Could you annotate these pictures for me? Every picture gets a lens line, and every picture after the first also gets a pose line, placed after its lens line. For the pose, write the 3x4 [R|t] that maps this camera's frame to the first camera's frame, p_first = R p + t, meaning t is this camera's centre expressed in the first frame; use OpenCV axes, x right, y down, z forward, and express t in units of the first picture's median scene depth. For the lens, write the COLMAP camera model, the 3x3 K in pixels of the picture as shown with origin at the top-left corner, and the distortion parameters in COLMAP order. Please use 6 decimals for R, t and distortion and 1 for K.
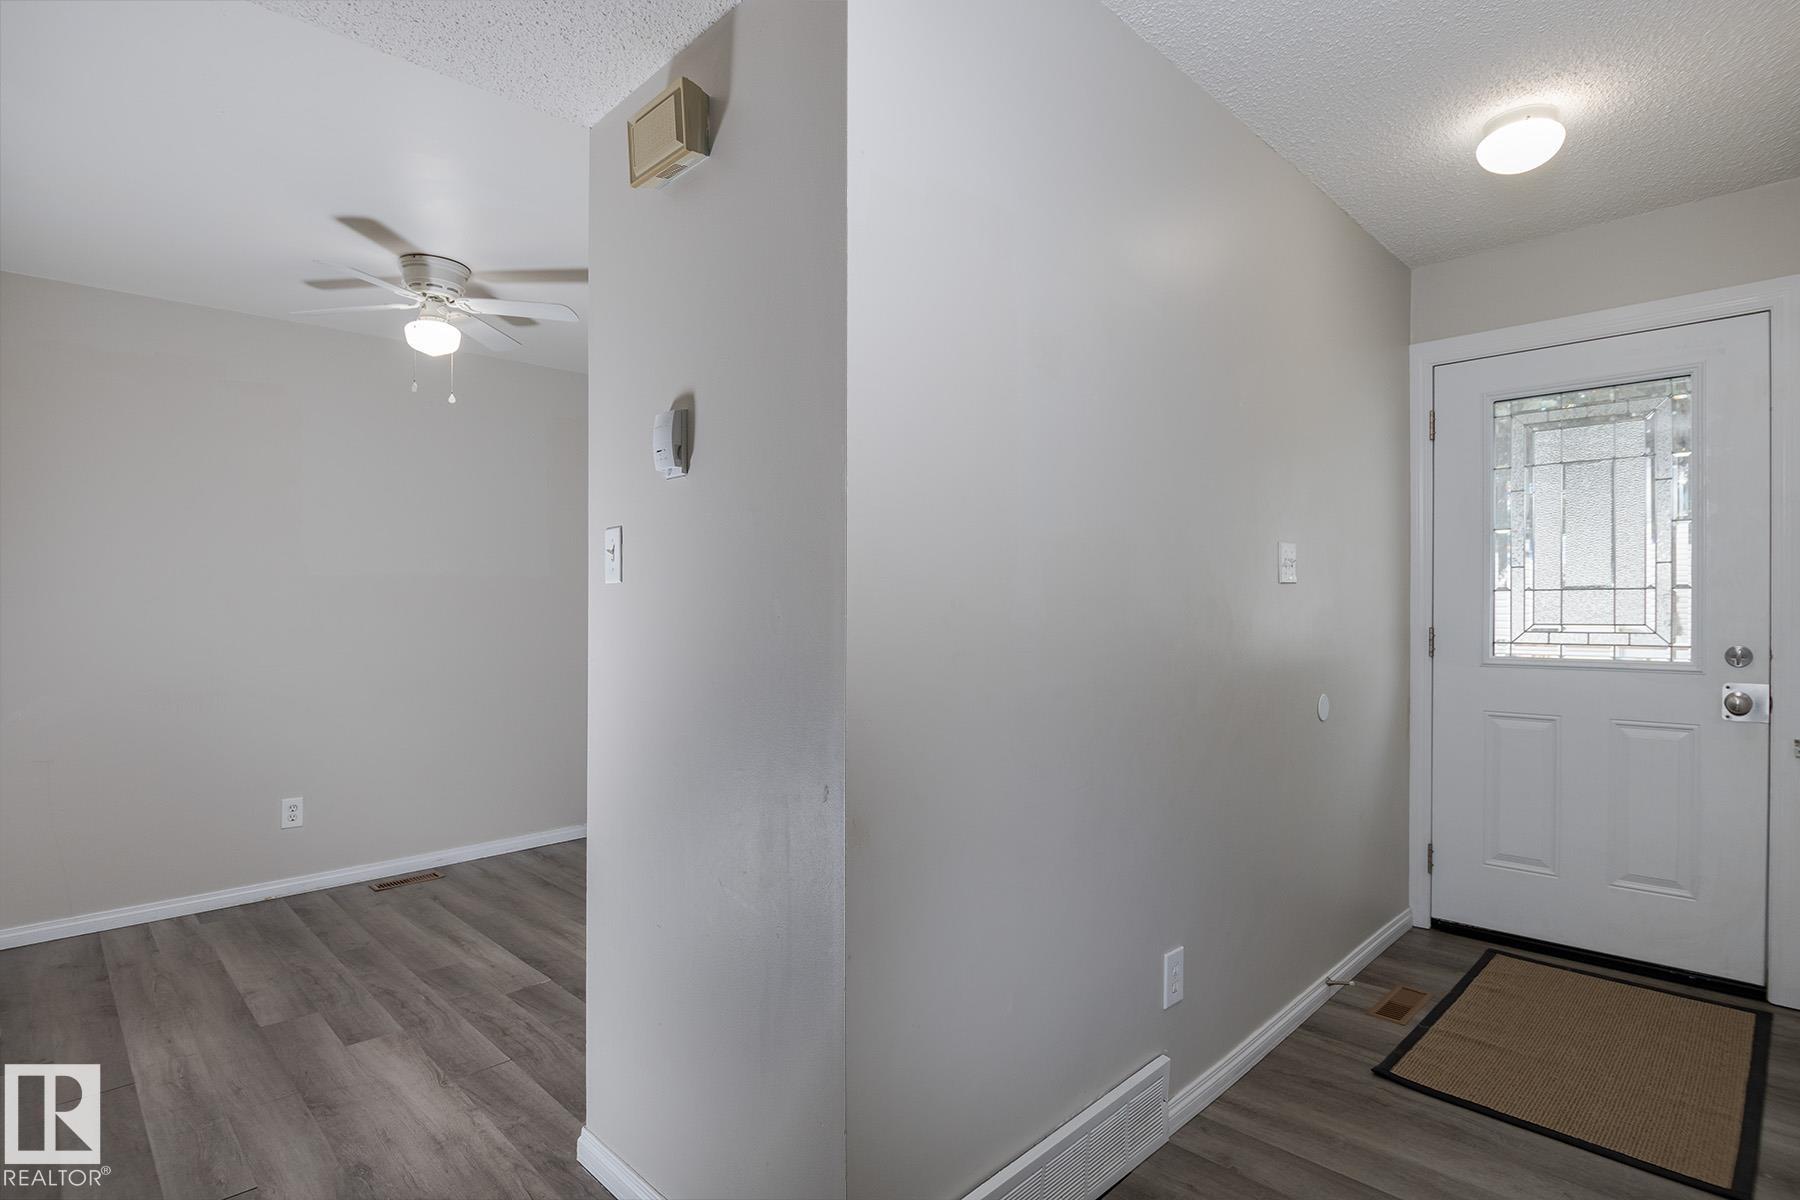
lens RADIAL K [[907.4, 0, 899.3], [0, 907.4, 617.4], [0, 0, 1]] dist [0.002625, -0.015874]
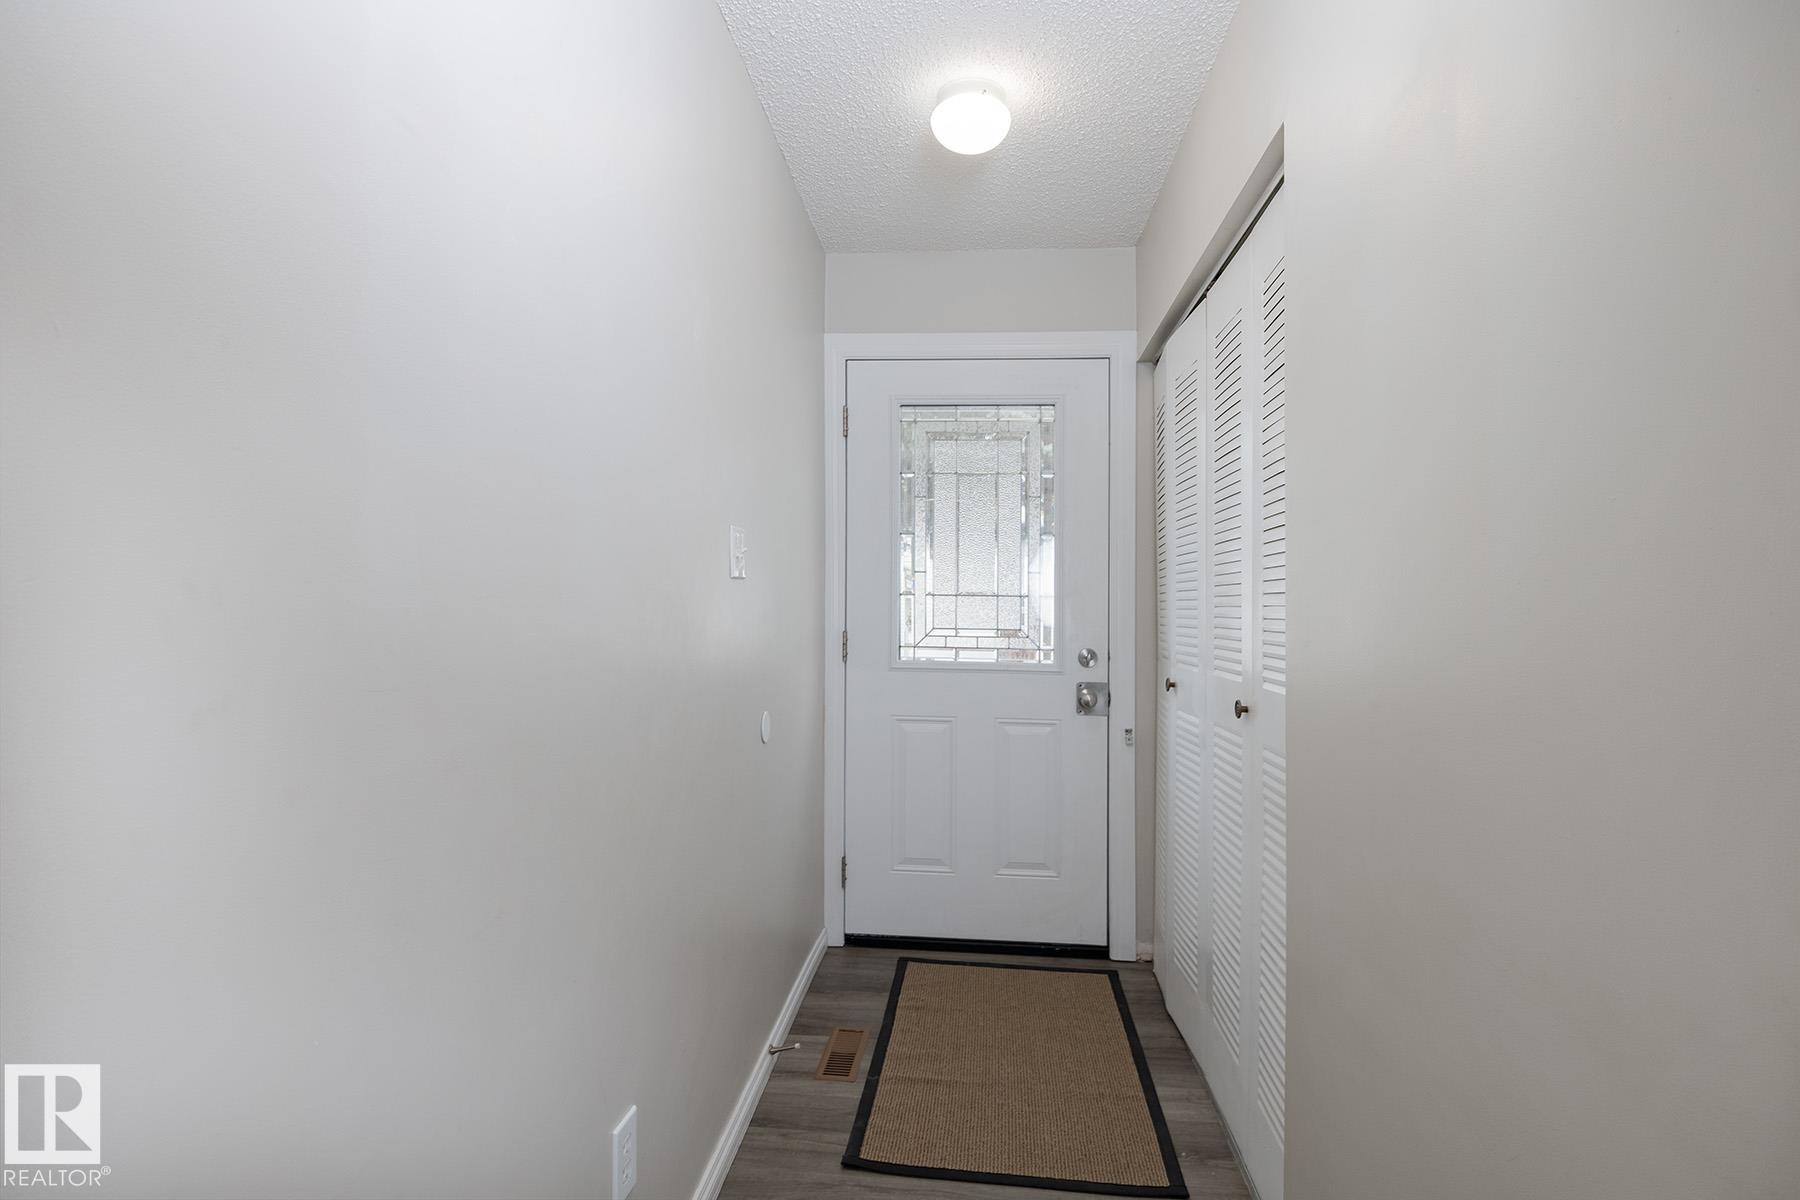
lens RADIAL K [[907.4, 0, 921.1], [0, 907.4, 635.3], [0, 0, 1]] dist [0.002625, -0.015874]
pose [[0.756477, -0.000746, 0.654020, 0.022922], [-0.013577, 0.999766, 0.016844, -0.001937], [-0.653880, -0.021622, 0.756289, 0.252699]]
